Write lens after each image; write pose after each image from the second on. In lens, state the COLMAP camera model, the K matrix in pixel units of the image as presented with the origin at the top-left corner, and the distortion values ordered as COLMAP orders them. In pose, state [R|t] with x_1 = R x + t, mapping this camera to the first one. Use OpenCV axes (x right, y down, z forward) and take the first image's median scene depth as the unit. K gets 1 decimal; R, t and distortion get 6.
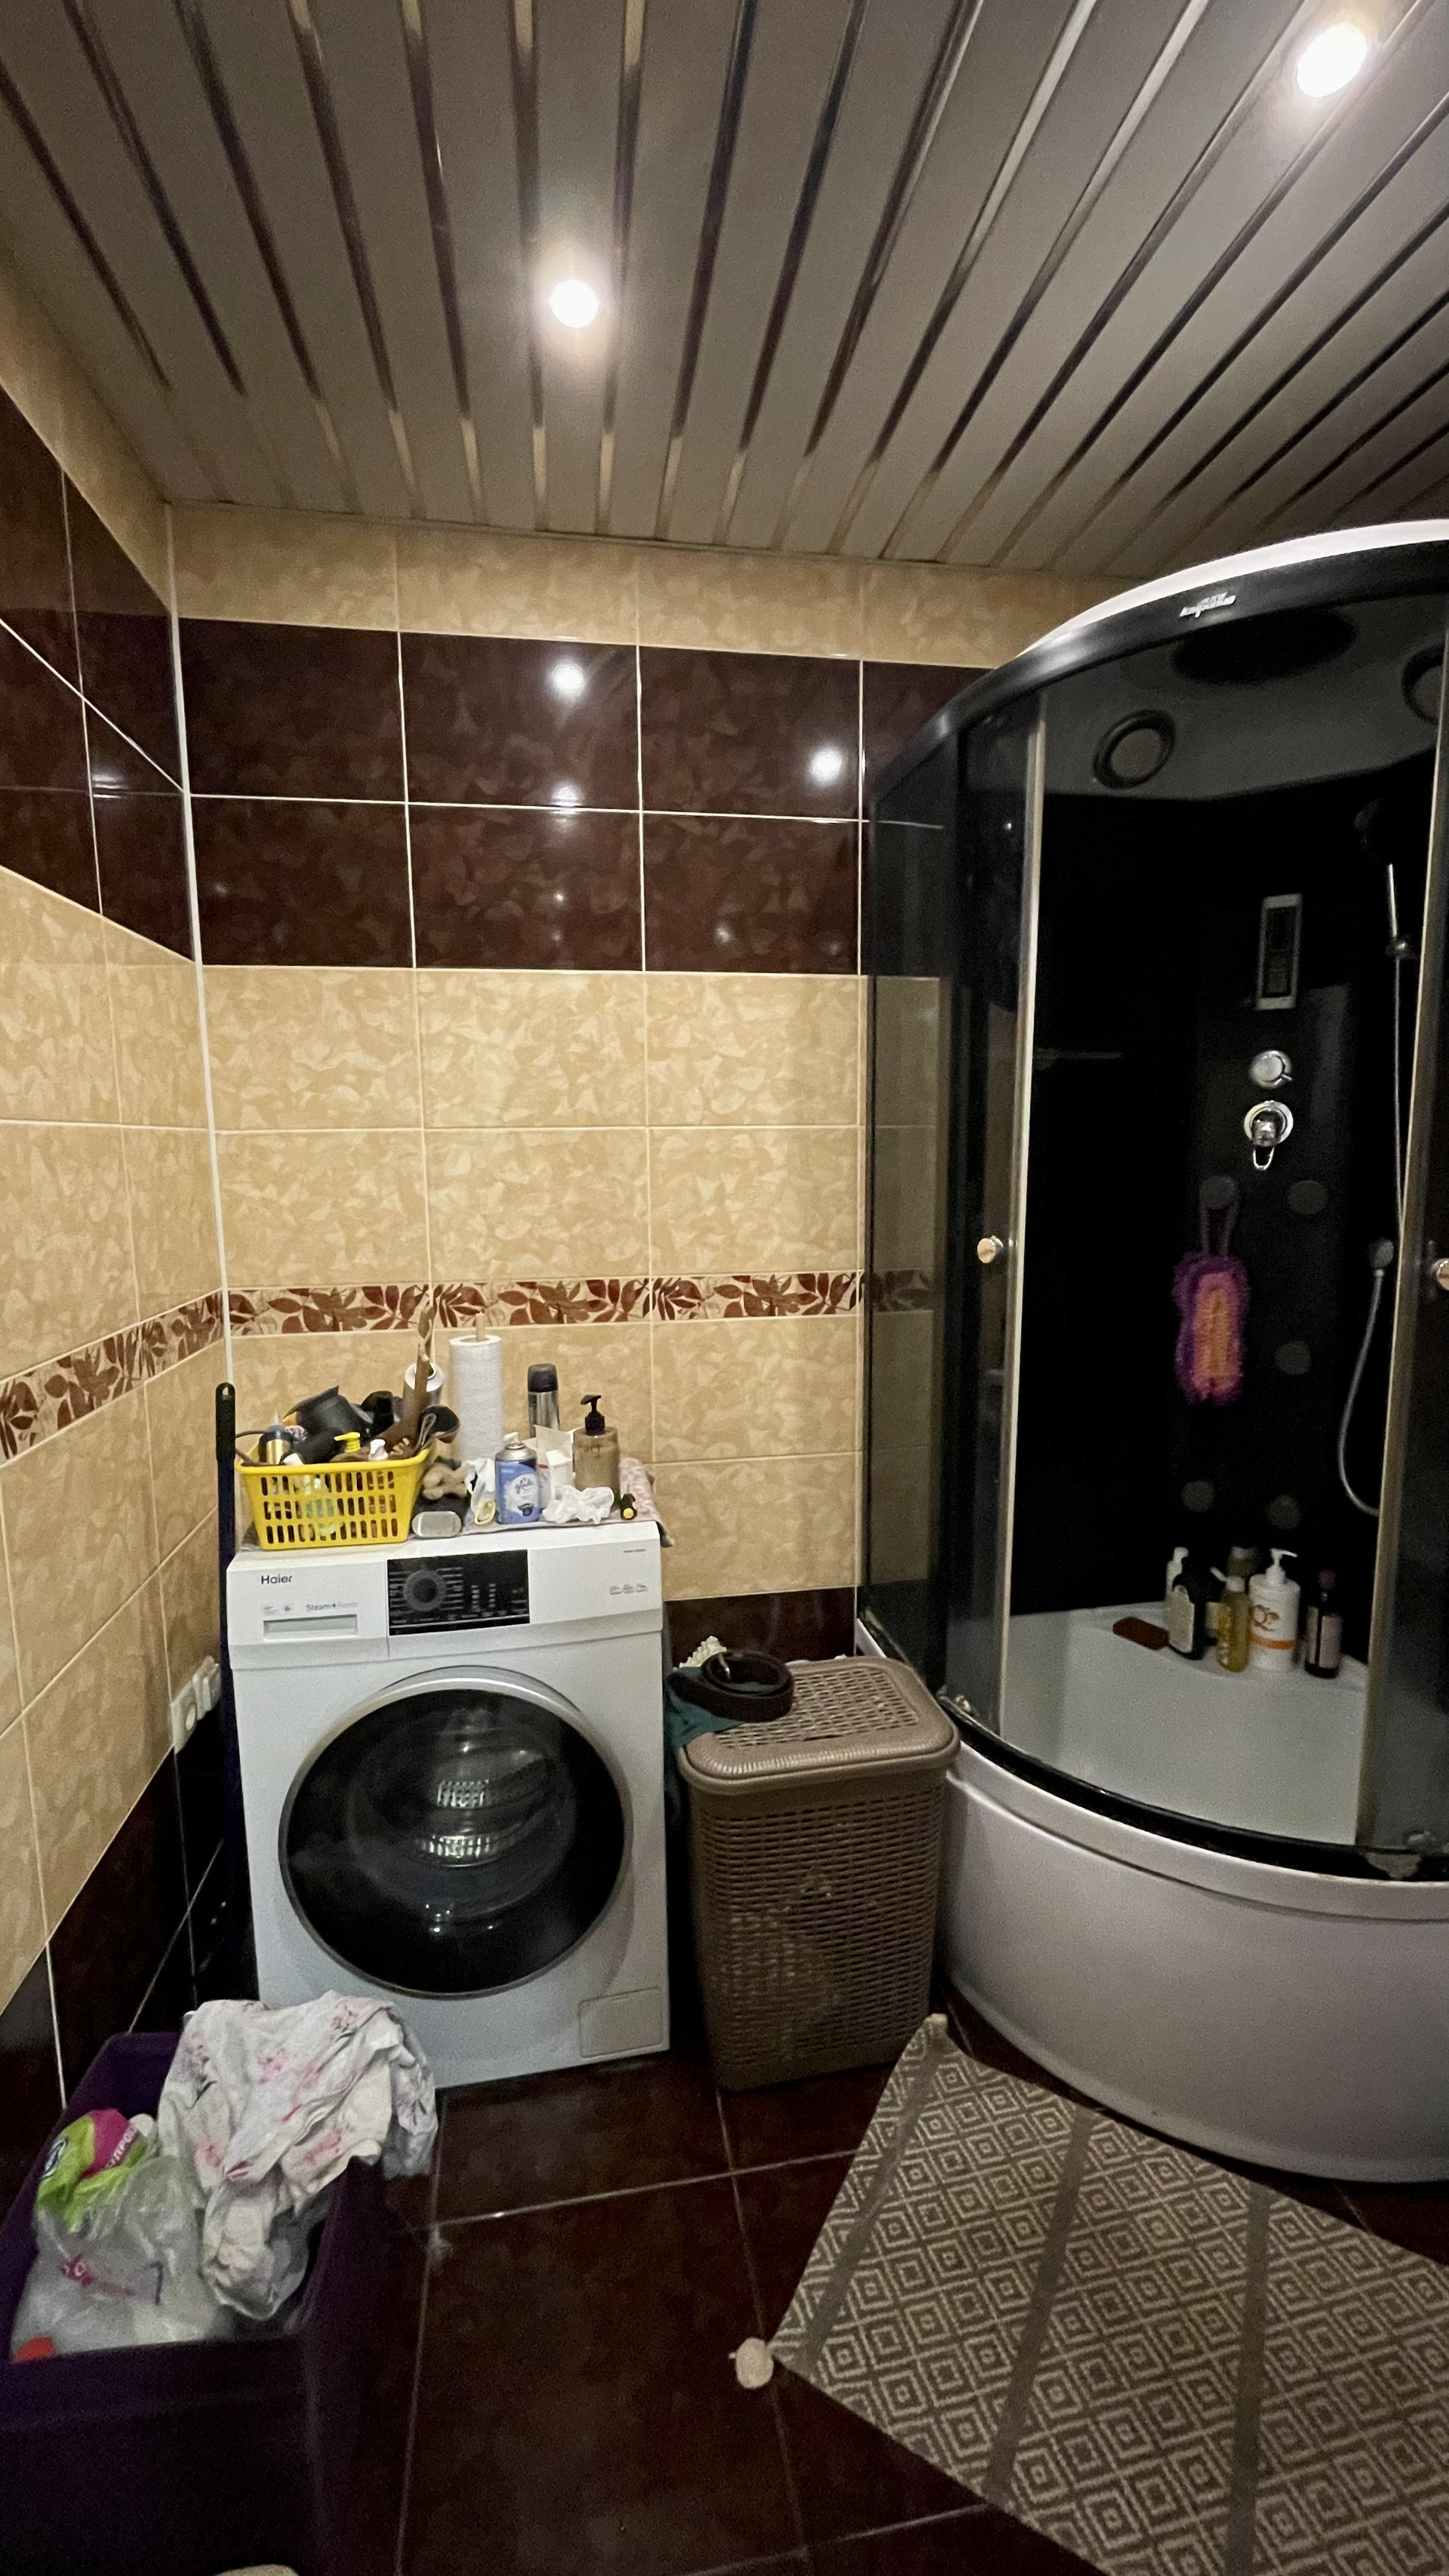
lens RADIAL K [[1046.1, 0, 724.8], [0, 1046.1, 1288.8], [0, 0, 1]] dist [-0.004419, -0.000506]
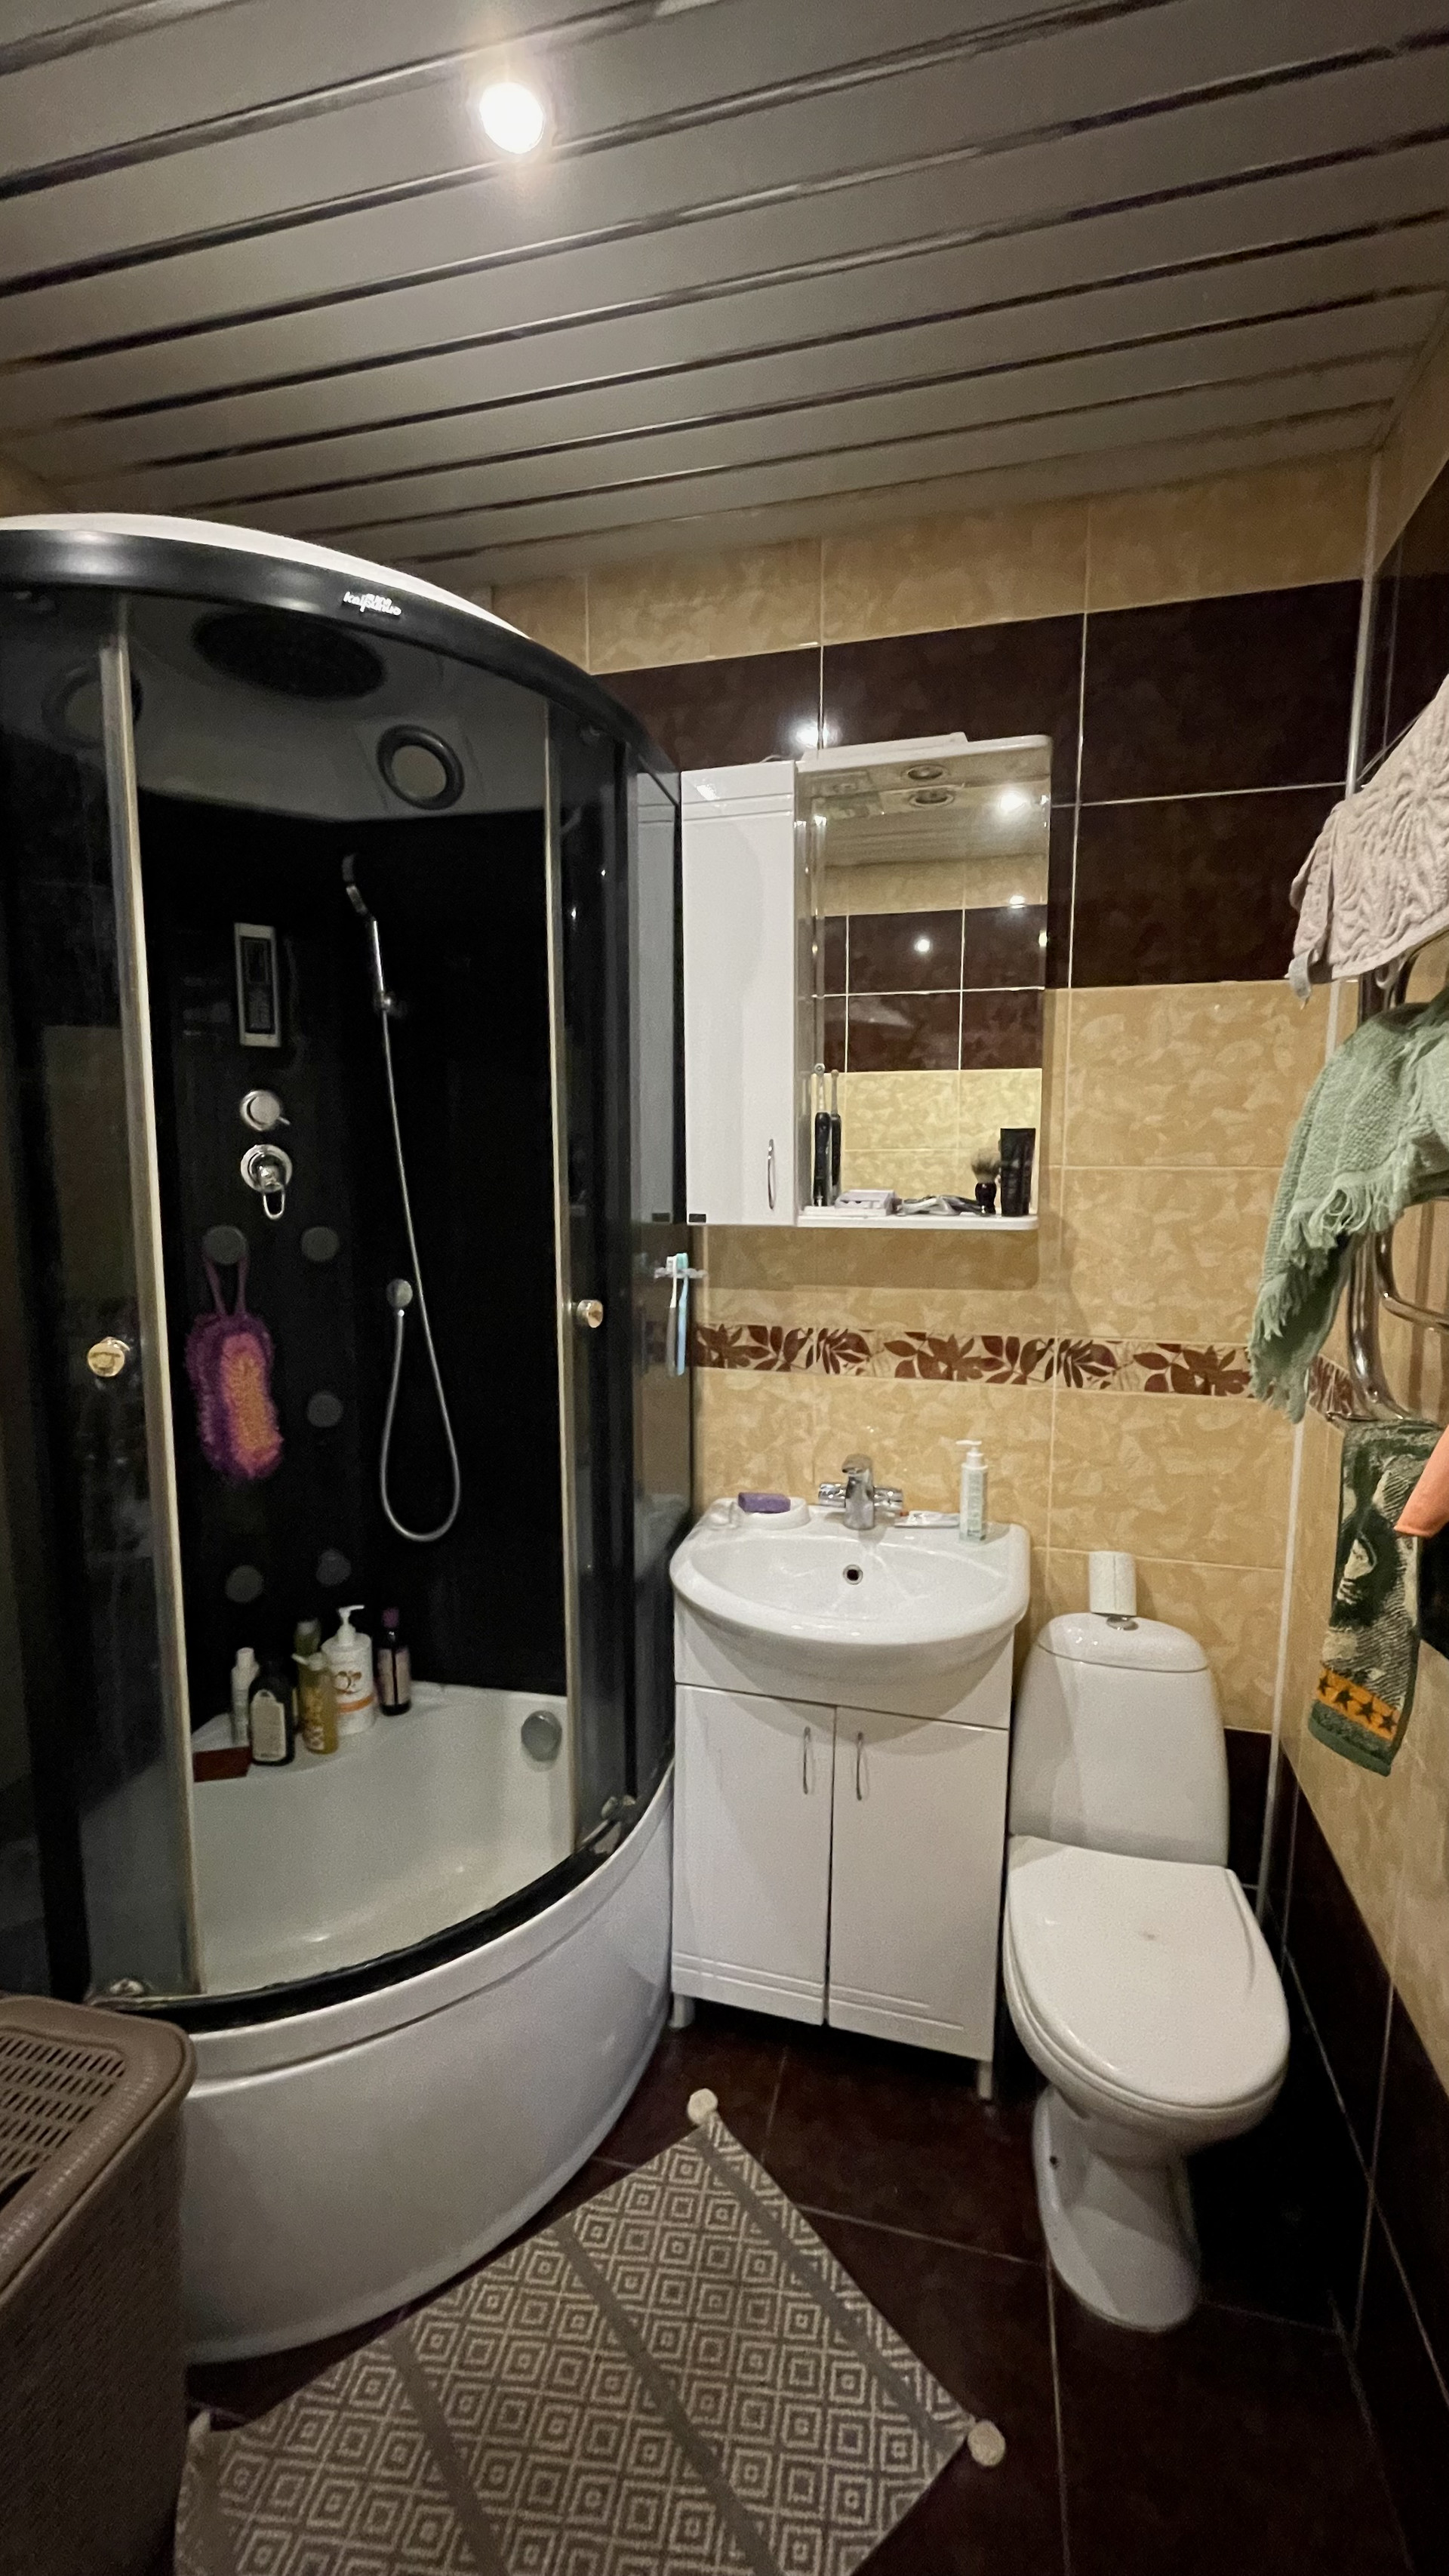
lens RADIAL K [[1046.1, 0, 726.7], [0, 1046.1, 1288.9], [0, 0, 1]] dist [-0.004419, -0.000506]
pose [[0.395543, -0.109668, 0.911876, -0.189305], [0.123906, 0.990141, 0.065334, -0.065398], [-0.910051, 0.087145, 0.405232, 0.273194]]
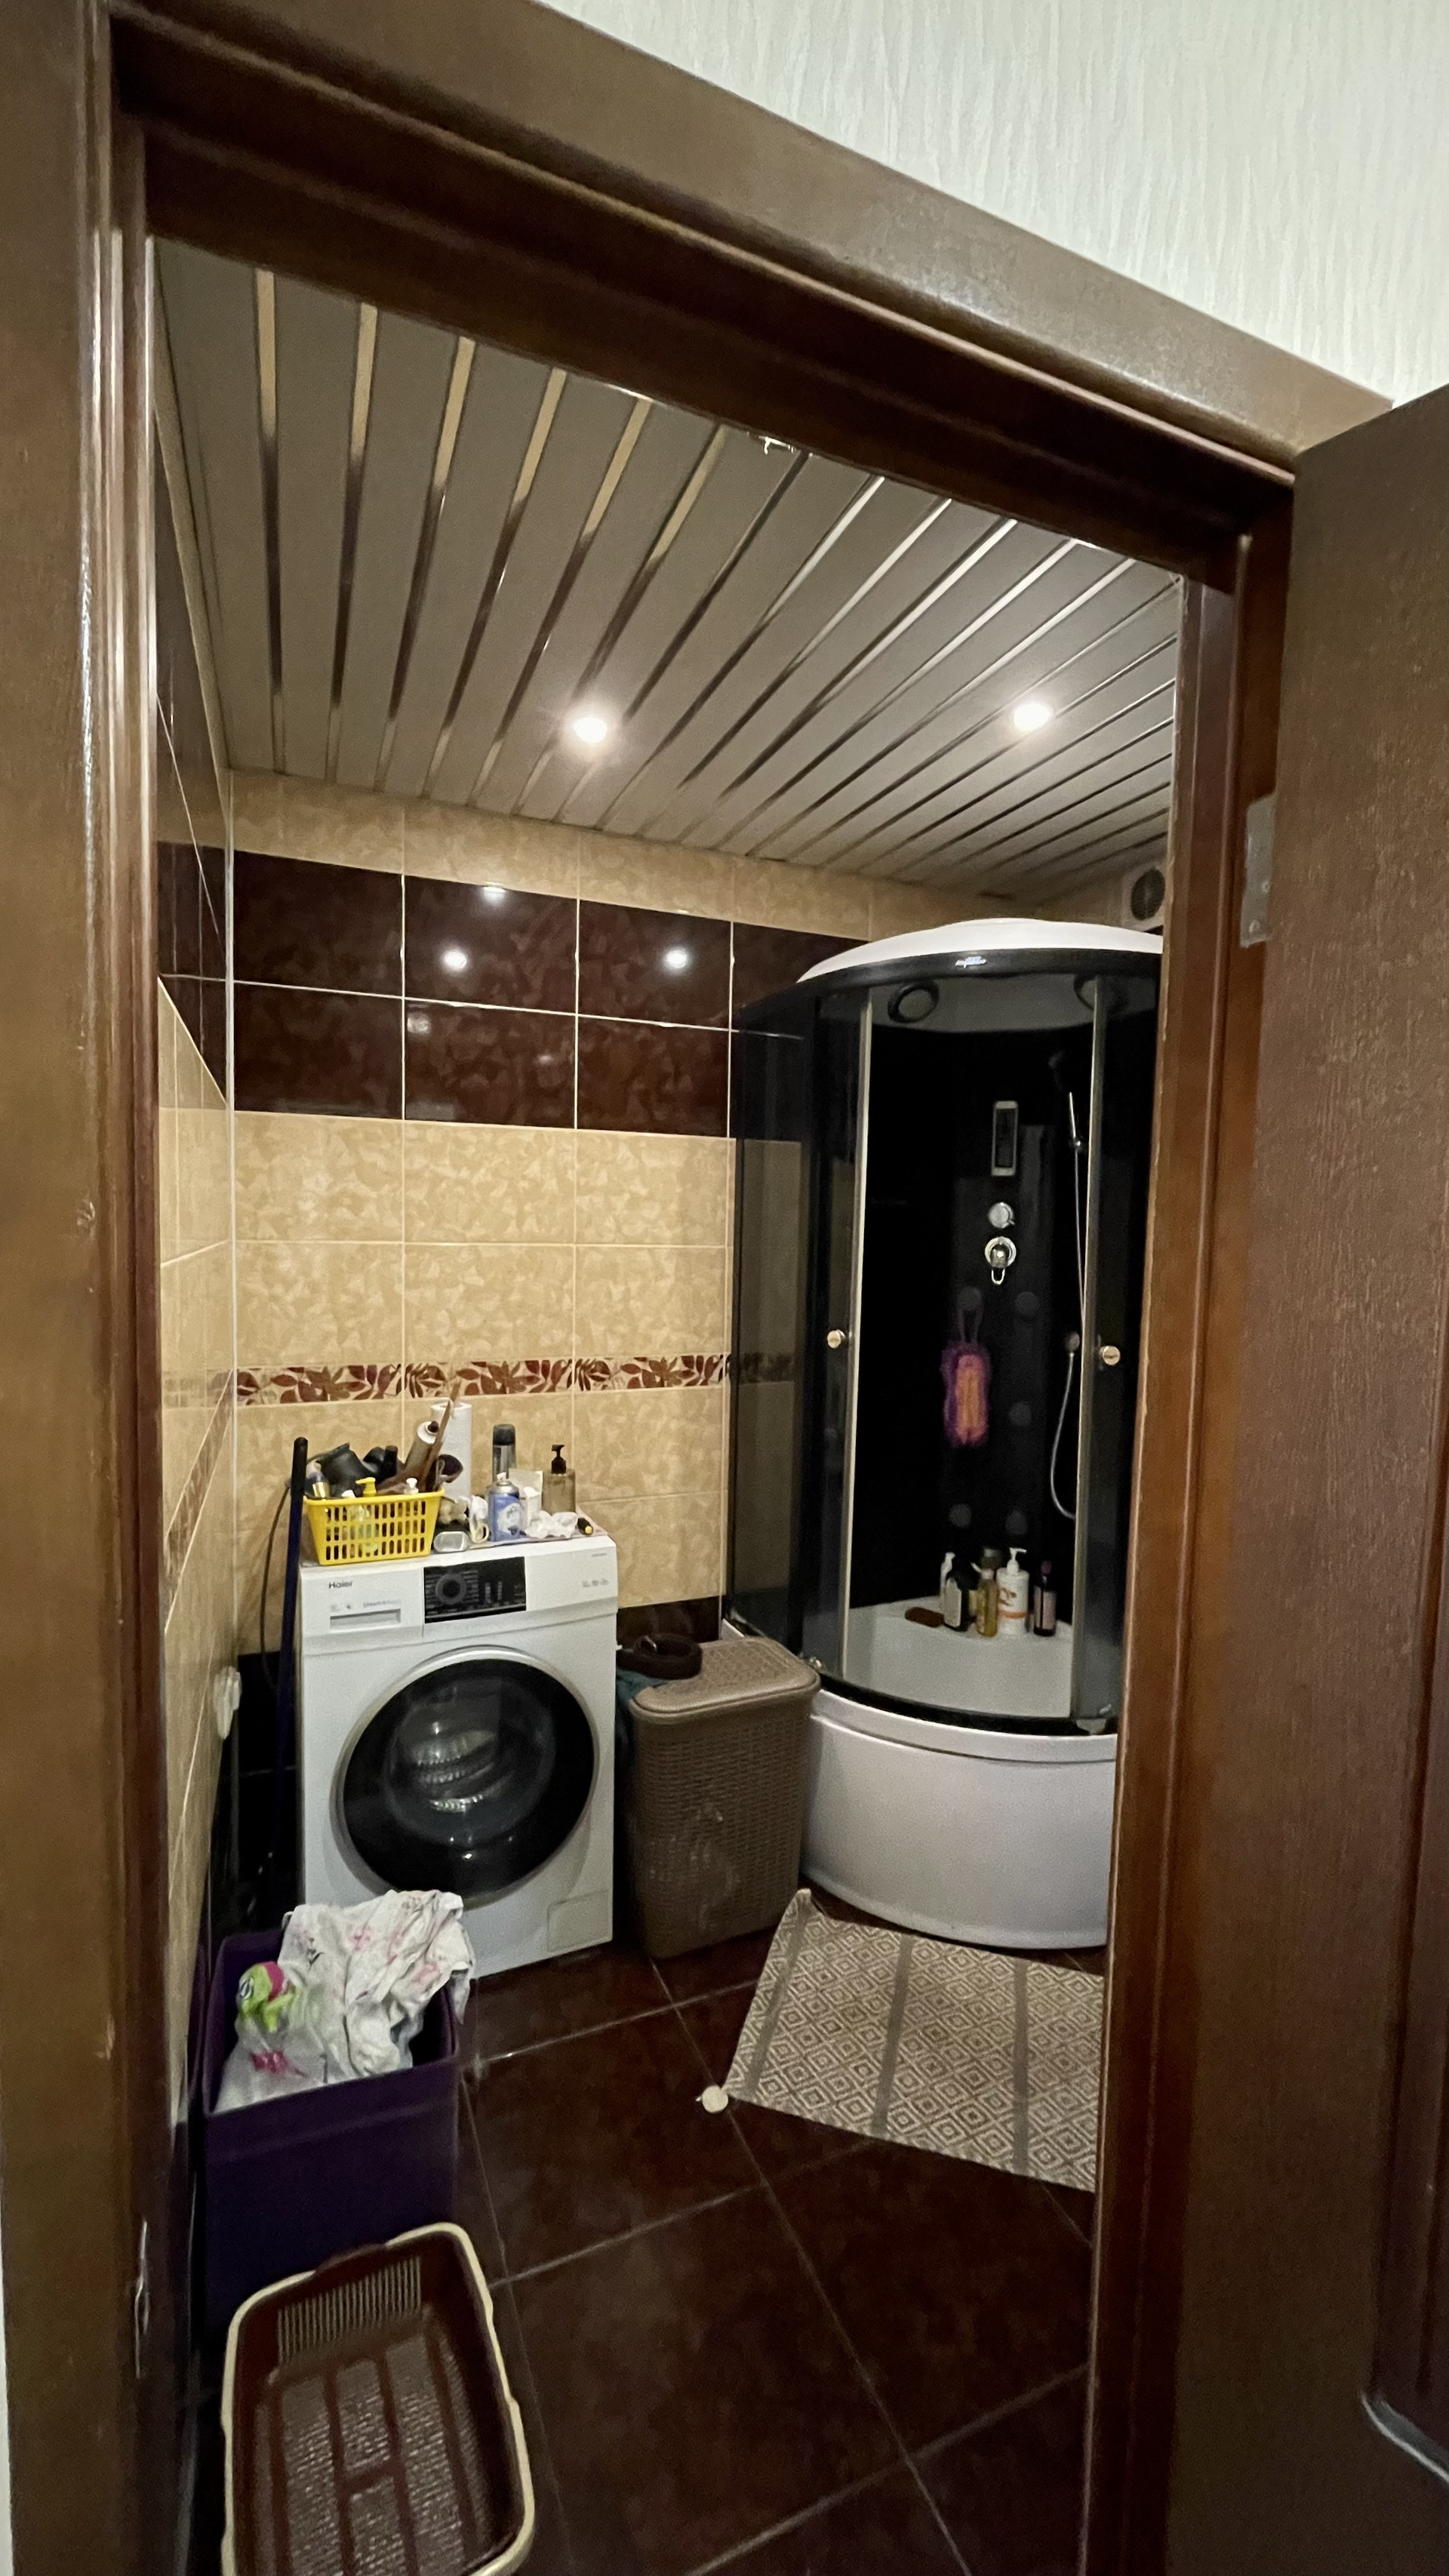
lens RADIAL K [[1046.1, 0, 724.3], [0, 1046.1, 1287.8], [0, 0, 1]] dist [-0.004419, -0.000506]
pose [[0.971186, 0.015648, 0.237808, -0.212910], [0.003531, 0.996788, -0.080009, 0.007044], [-0.238296, 0.078543, 0.968011, -0.336976]]
